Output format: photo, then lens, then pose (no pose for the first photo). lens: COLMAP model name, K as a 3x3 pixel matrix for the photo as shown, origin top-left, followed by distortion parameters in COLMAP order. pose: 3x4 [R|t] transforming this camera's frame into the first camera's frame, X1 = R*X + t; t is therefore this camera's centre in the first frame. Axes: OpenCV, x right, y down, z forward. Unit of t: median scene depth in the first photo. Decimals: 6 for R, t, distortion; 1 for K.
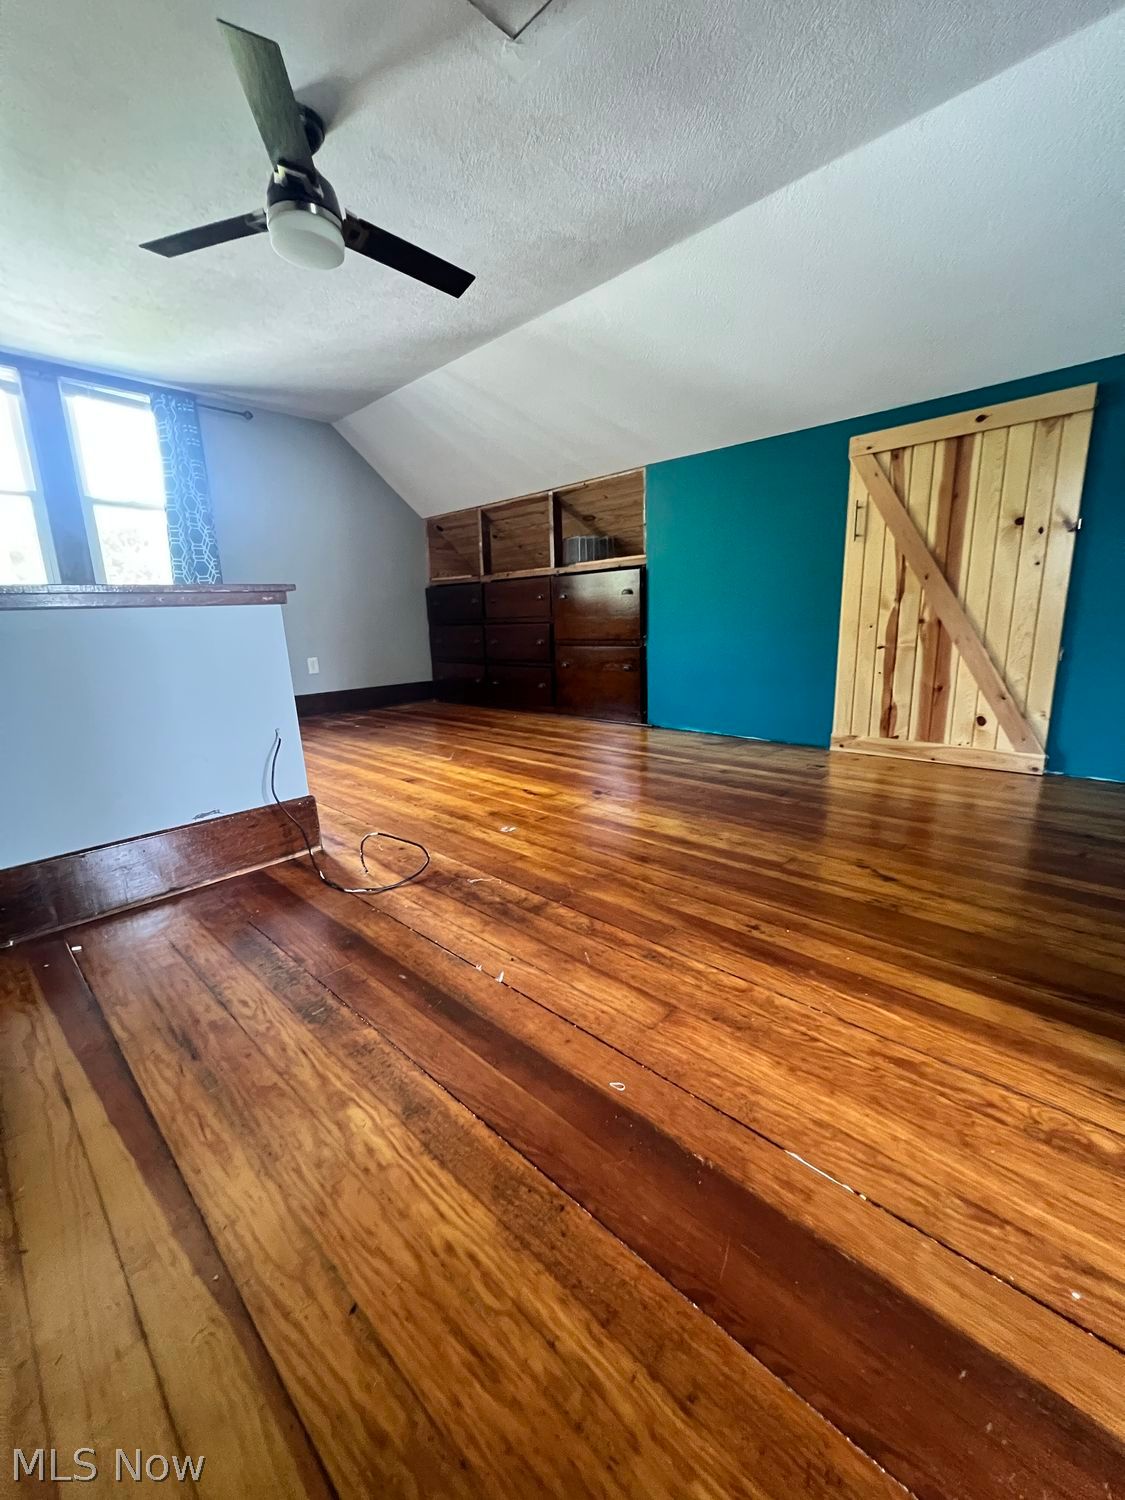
lens RADIAL K [[598.5, 0, 561.8], [0, 598.5, 752.7], [0, 0, 1]] dist [-0.002901, 0.000089]
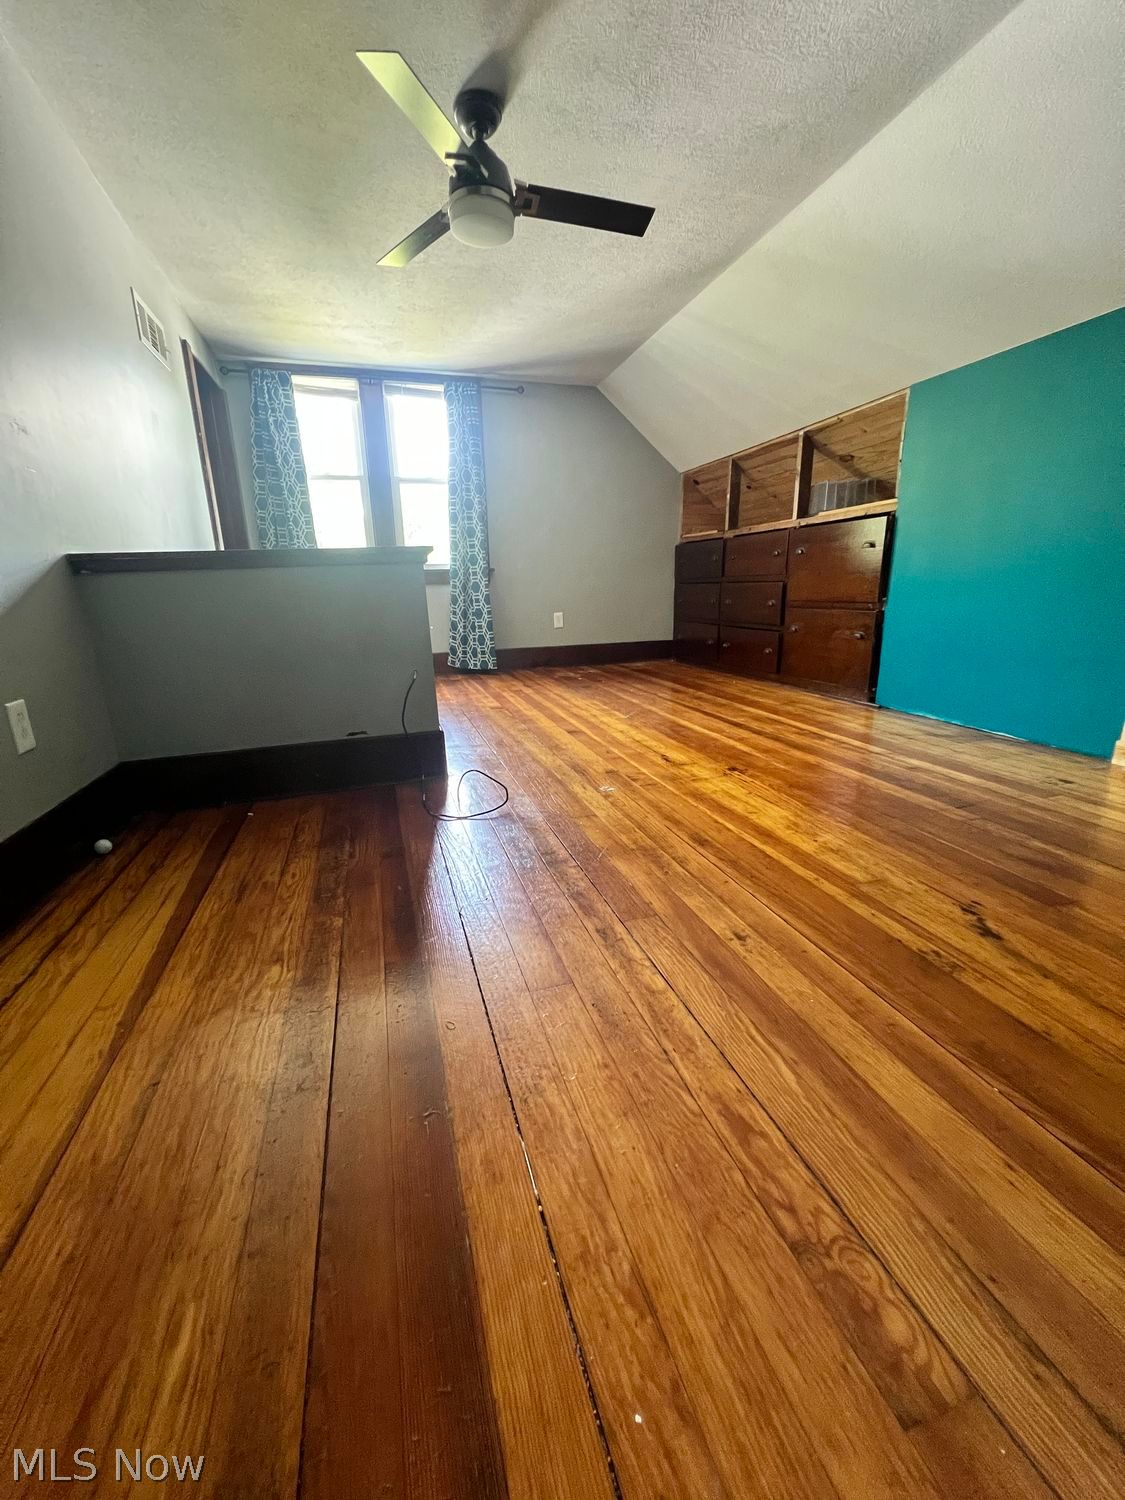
lens RADIAL K [[598.5, 0, 561.8], [0, 598.5, 752.7], [0, 0, 1]] dist [-0.002901, 0.000089]
pose [[0.872533, 0.140416, -0.467942, 0.250528], [-0.109323, 0.989635, 0.093117, -0.014562], [0.476167, -0.030091, 0.878840, 0.063277]]
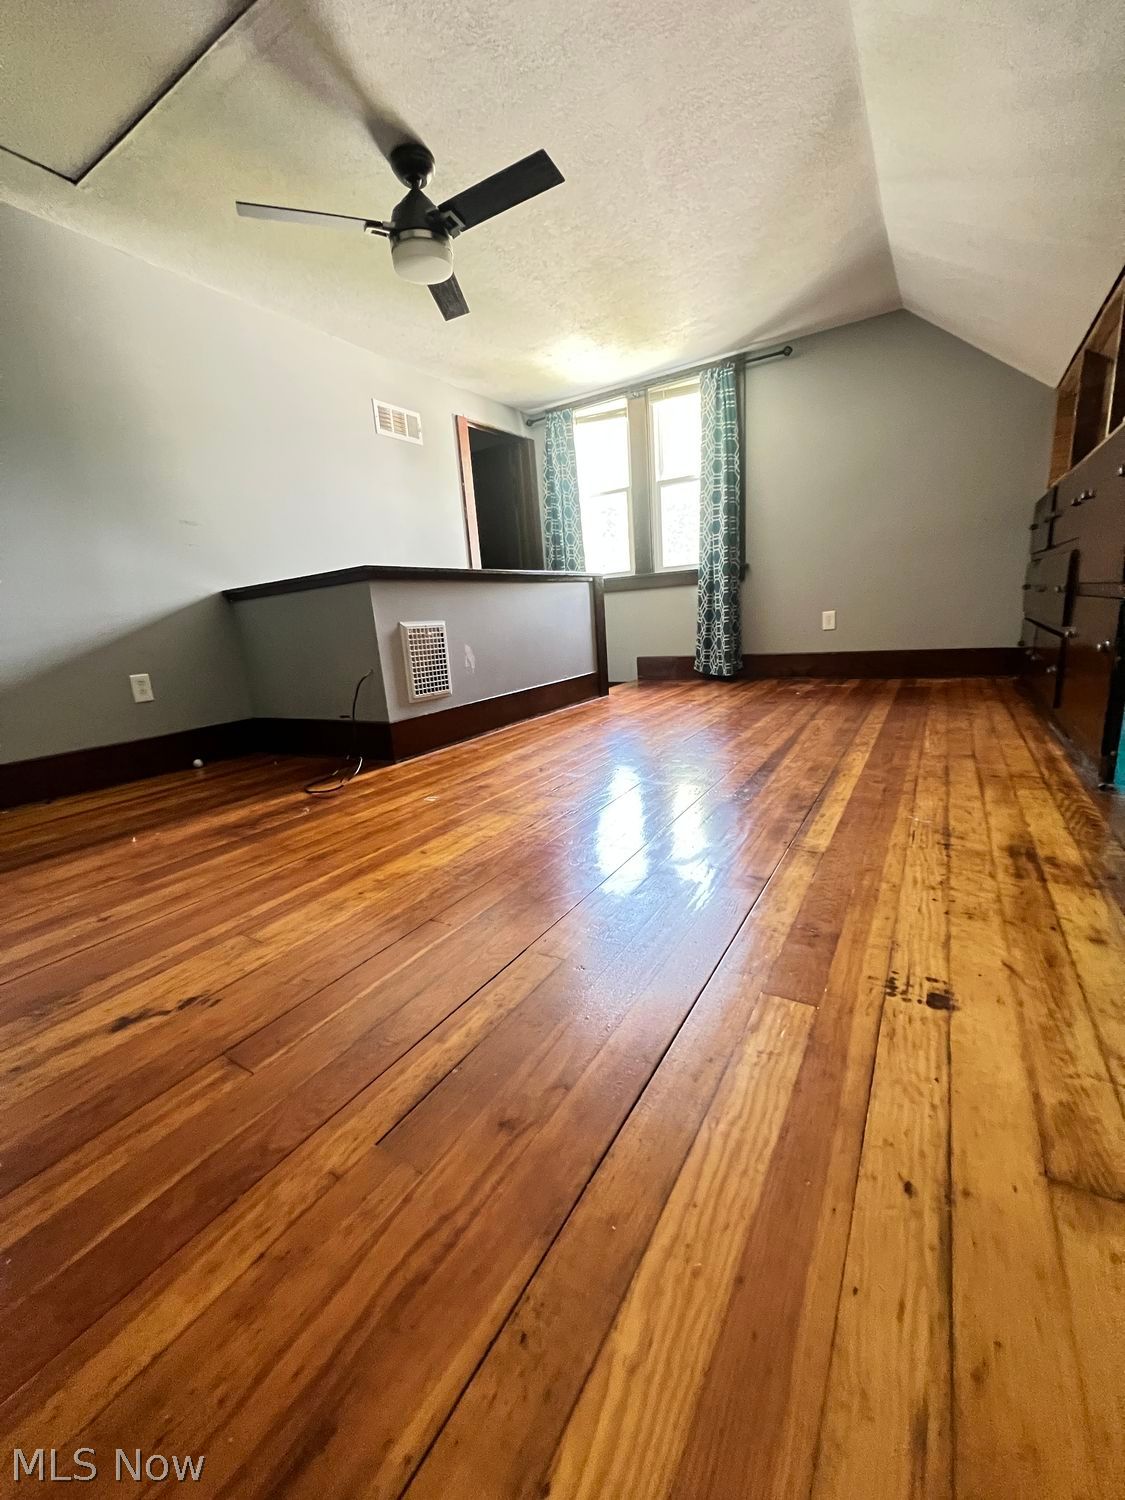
lens RADIAL K [[598.5, 0, 561.8], [0, 598.5, 752.7], [0, 0, 1]] dist [-0.002901, 0.000089]
pose [[0.210569, 0.238741, -0.947979, 0.717450], [-0.150529, 0.966074, 0.209862, -0.152486], [0.965920, 0.098508, 0.239362, 0.787255]]
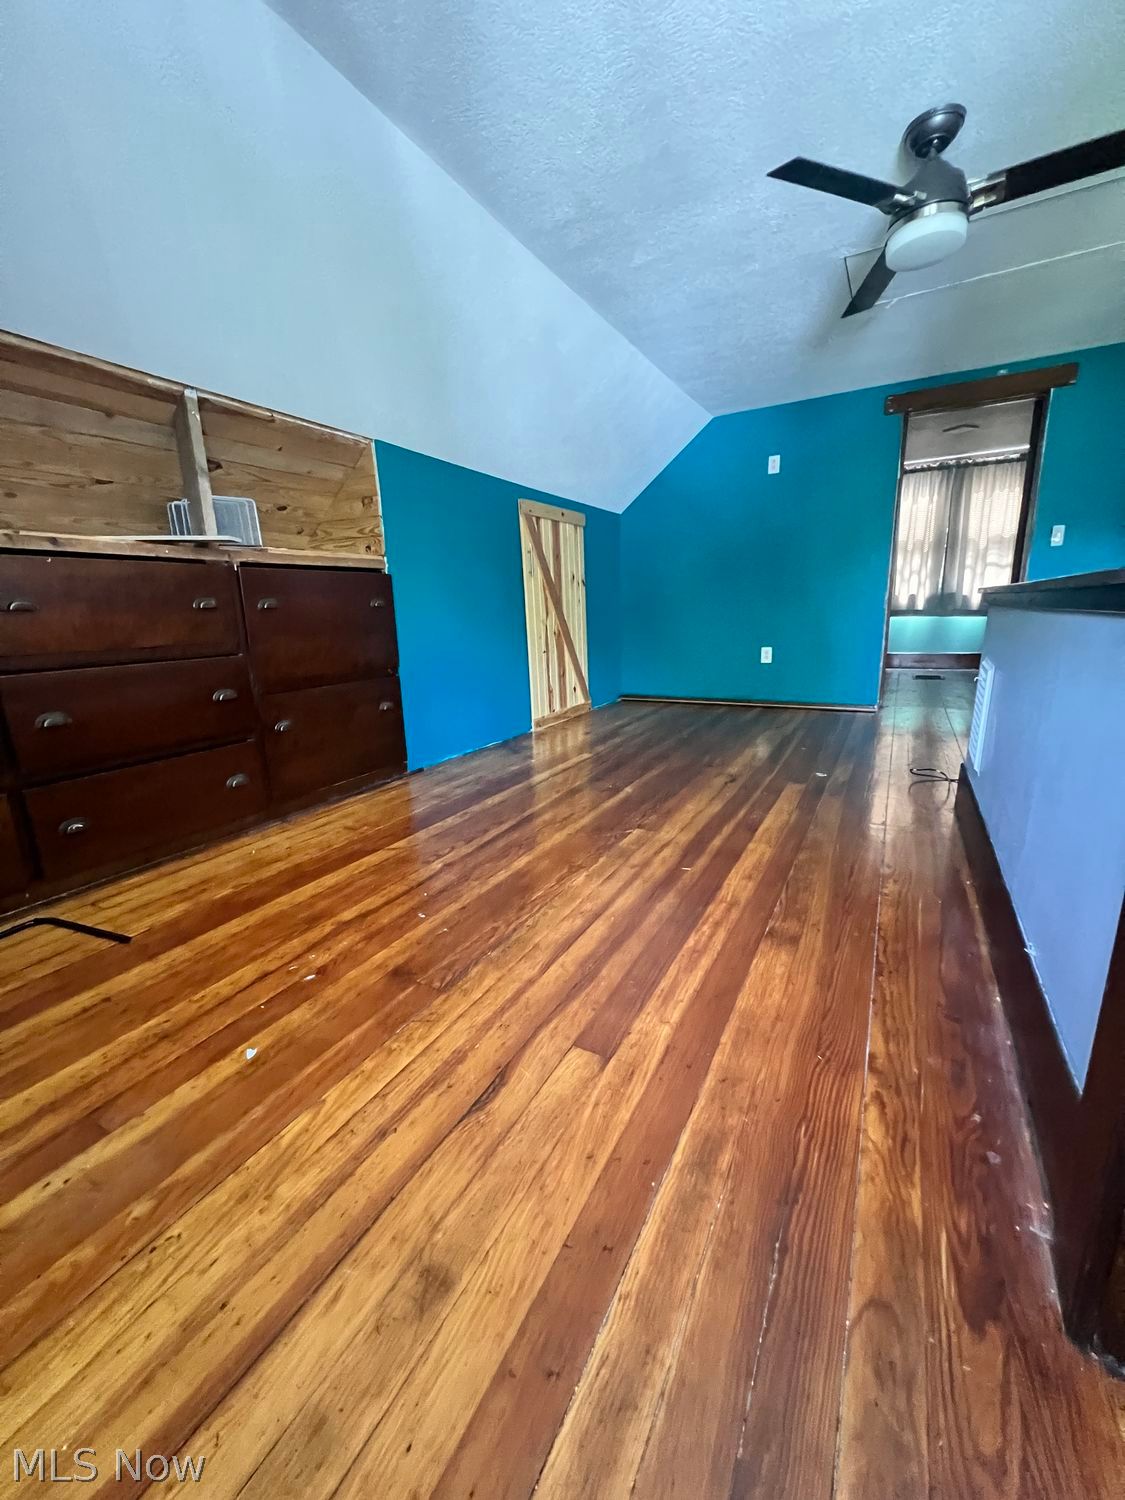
lens RADIAL K [[598.5, 0, 561.8], [0, 598.5, 752.7], [0, 0, 1]] dist [-0.002901, 0.000089]
pose [[-0.252271, -0.183702, 0.950059, -1.005742], [0.254991, 0.934493, 0.248400, -0.333705], [-0.933455, 0.304920, -0.188904, 1.470745]]
